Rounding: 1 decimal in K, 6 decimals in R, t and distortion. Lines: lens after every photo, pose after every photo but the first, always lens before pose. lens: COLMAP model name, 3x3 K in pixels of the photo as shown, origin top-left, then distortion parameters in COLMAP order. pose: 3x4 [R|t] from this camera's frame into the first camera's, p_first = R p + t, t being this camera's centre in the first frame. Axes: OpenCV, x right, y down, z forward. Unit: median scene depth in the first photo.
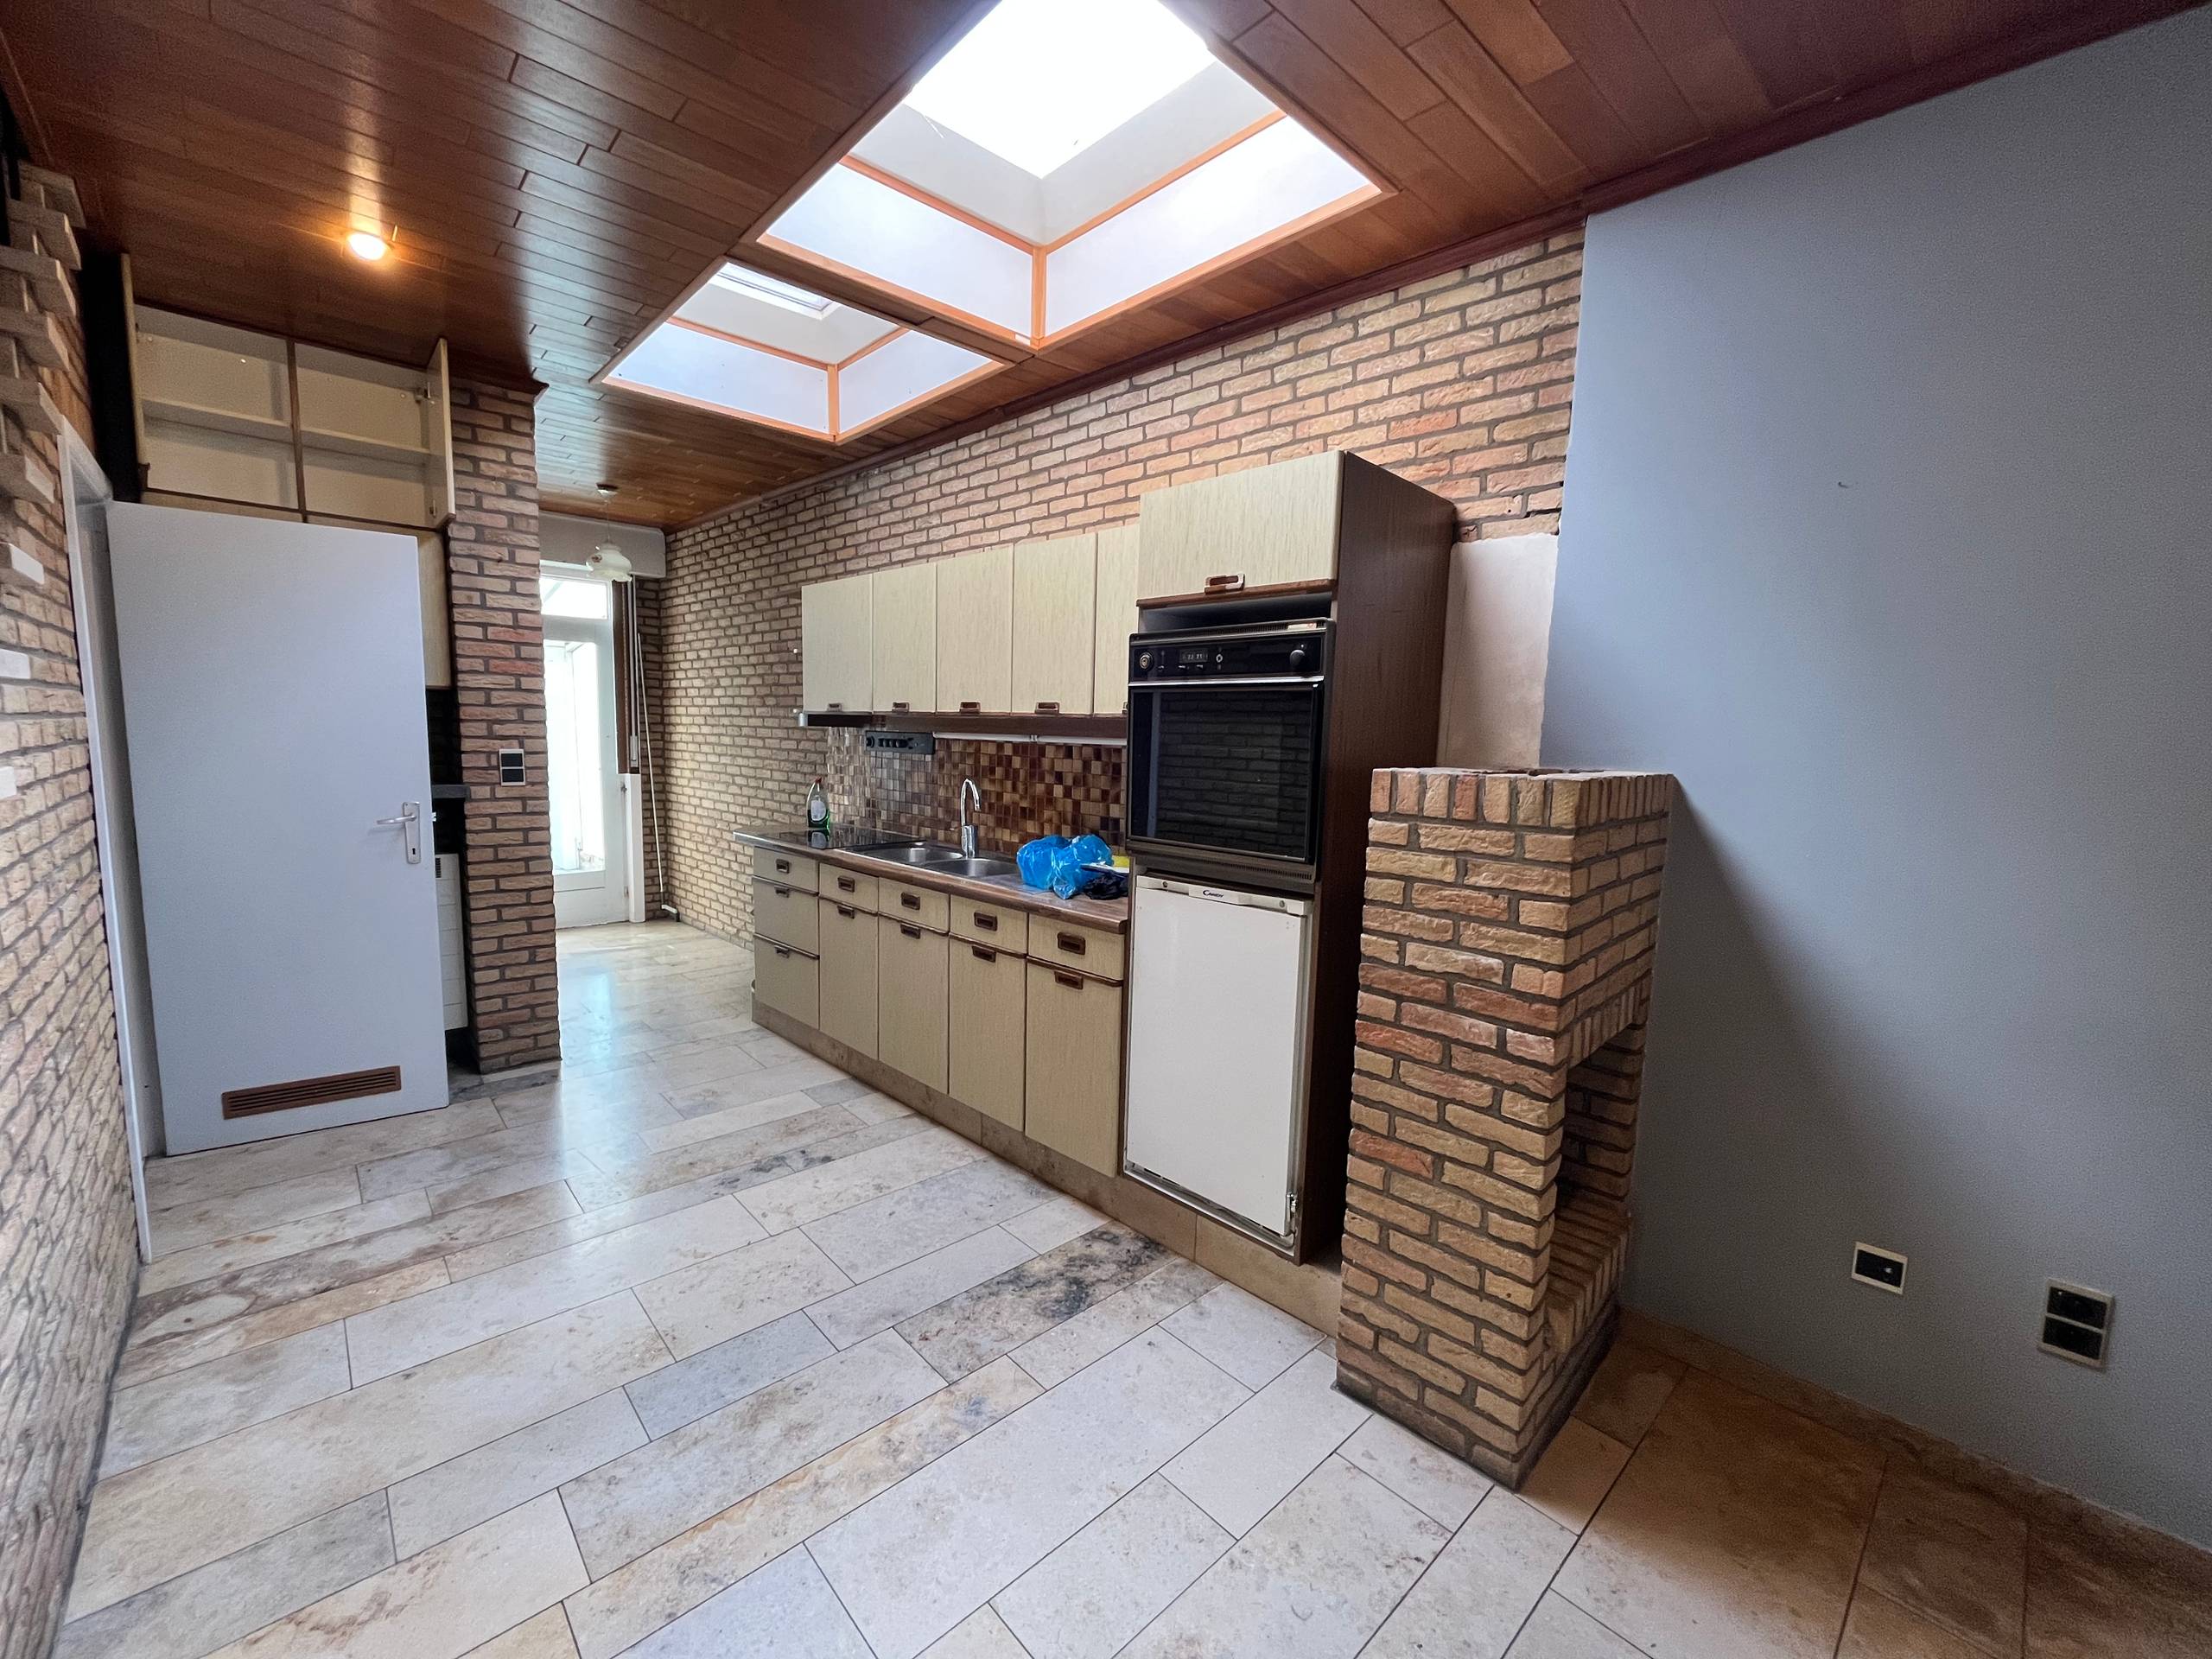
lens RADIAL K [[895.9, 0, 1103.3], [0, 895.9, 834.8], [0, 0, 1]] dist [-0.004703, 0.000482]
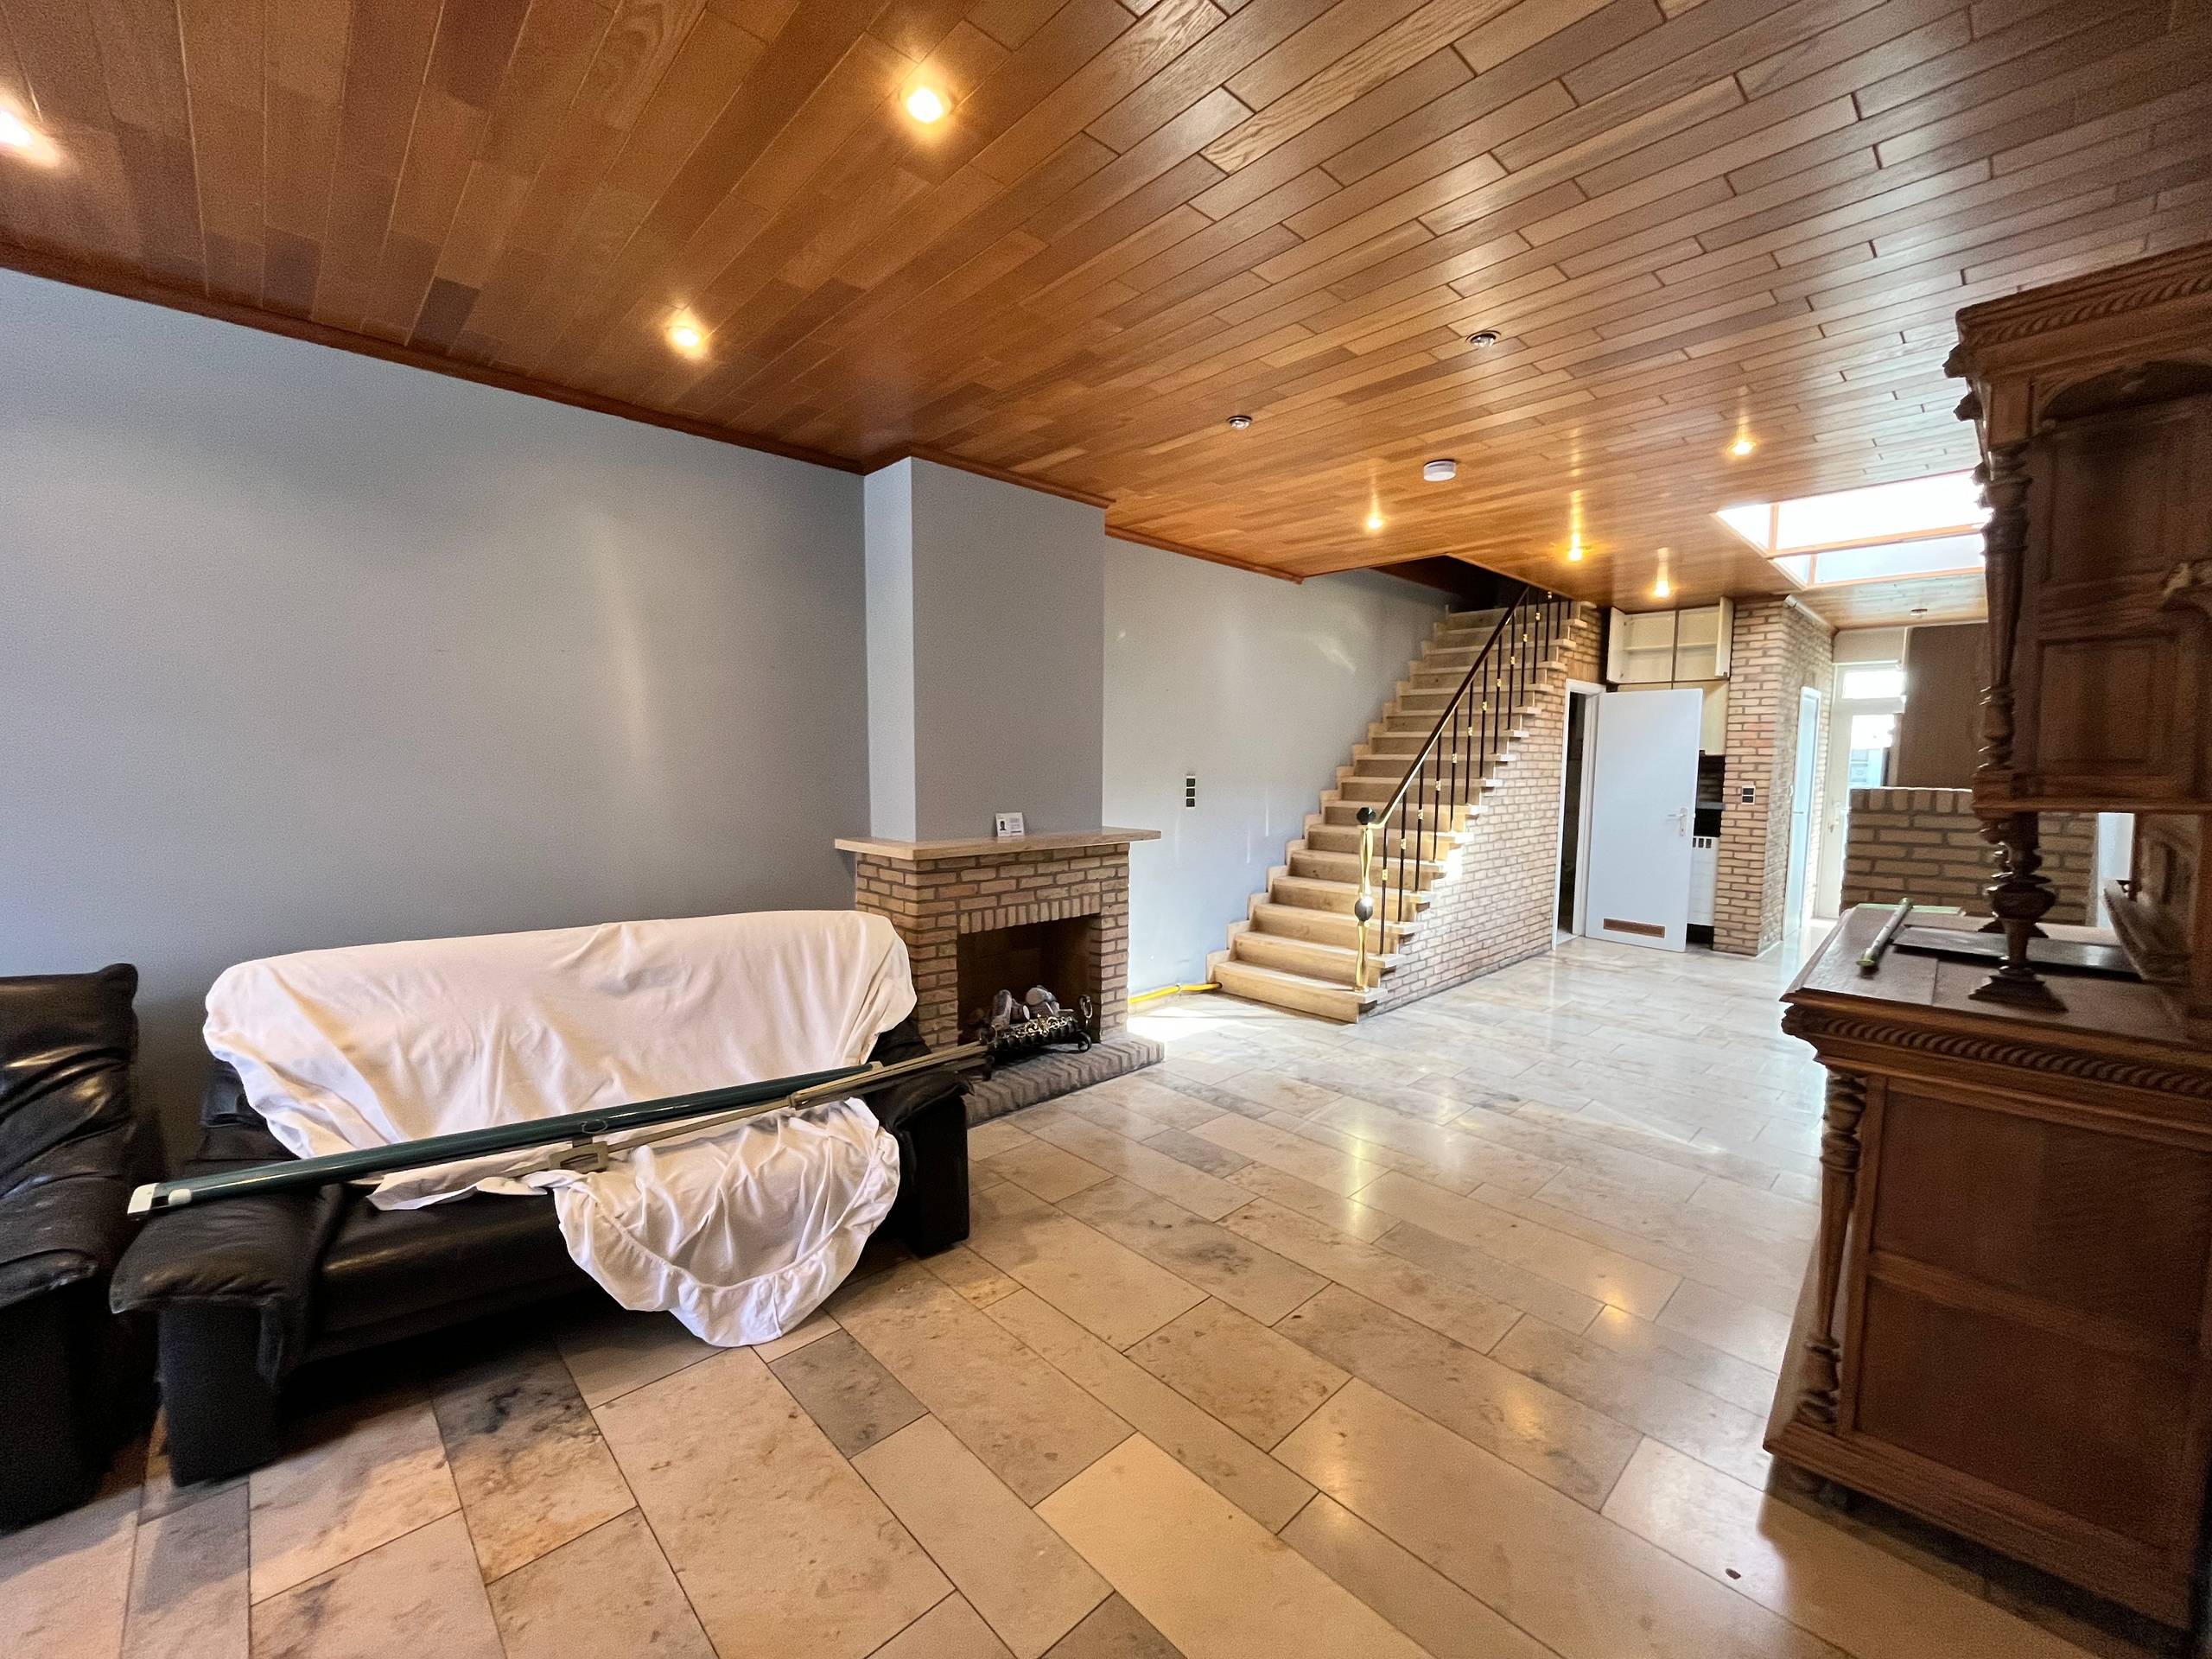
lens RADIAL K [[895.9, 0, 1099.7], [0, 895.9, 836.8], [0, 0, 1]] dist [-0.004703, 0.000482]
pose [[0.019713, 0.061128, -0.997935, 1.709647], [-0.124578, 0.990501, 0.058211, 0.103663], [0.992014, 0.123173, 0.027141, -0.588109]]
